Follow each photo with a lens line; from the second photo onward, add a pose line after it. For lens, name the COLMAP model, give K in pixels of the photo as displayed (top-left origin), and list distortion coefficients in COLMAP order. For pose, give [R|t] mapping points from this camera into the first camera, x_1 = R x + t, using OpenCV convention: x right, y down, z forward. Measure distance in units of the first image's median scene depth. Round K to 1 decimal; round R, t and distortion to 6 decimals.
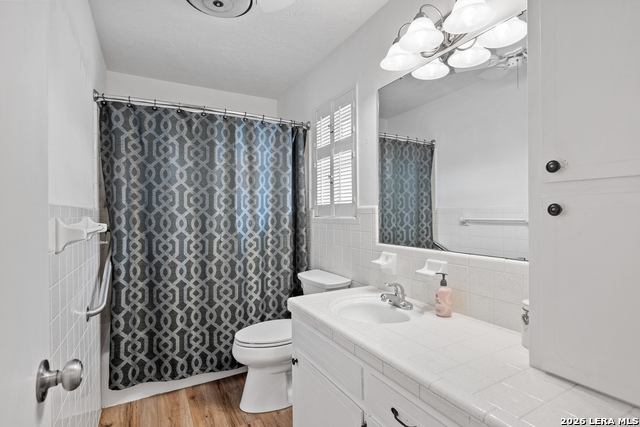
lens RADIAL K [[330.0, 0, 320.0], [0, 330.0, 214.5], [0, 0, 1]] dist [0.000805, 0.000032]
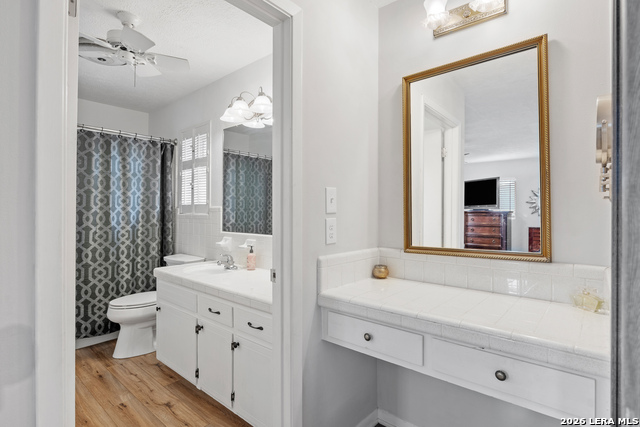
lens RADIAL K [[330.0, 0, 320.0], [0, 330.0, 209.7], [0, 0, 1]] dist [0.000805, 0.000032]
pose [[0.938518, 0.013593, 0.344962, 0.061371], [-0.010123, 0.999878, -0.011857, 0.001390], [-0.345081, 0.007636, 0.938542, -0.454187]]
